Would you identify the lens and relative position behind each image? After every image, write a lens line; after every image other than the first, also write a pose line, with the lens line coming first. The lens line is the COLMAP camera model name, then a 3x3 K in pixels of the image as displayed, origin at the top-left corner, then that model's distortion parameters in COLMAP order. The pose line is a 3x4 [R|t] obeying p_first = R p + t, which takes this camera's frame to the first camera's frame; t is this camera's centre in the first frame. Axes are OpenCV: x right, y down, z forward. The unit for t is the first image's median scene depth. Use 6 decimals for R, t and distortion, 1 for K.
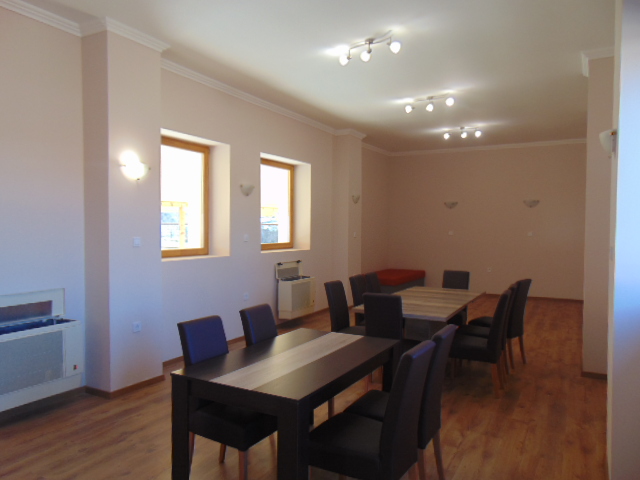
lens RADIAL K [[482.5, 0, 320.3], [0, 482.5, 242.3], [0, 0, 1]] dist [0.009882, 0.003279]
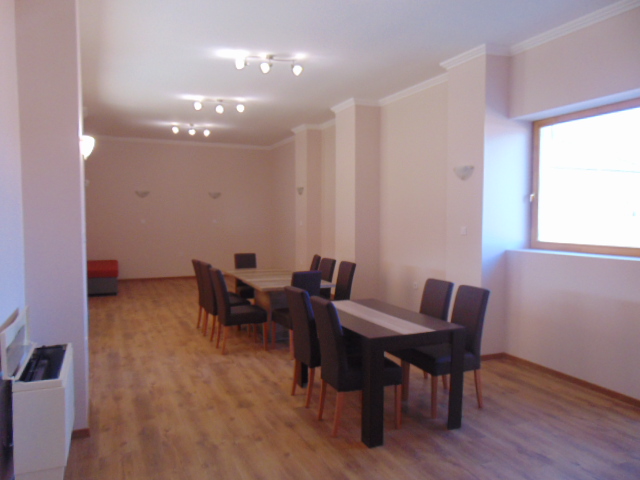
lens RADIAL K [[482.5, 0, 318.9], [0, 482.5, 238.7], [0, 0, 1]] dist [0.009882, 0.003279]
pose [[0.605456, -0.042071, 0.794766, -0.535928], [0.026941, 0.999113, 0.032364, -0.009702], [-0.795422, 0.001817, 0.606053, 0.142364]]
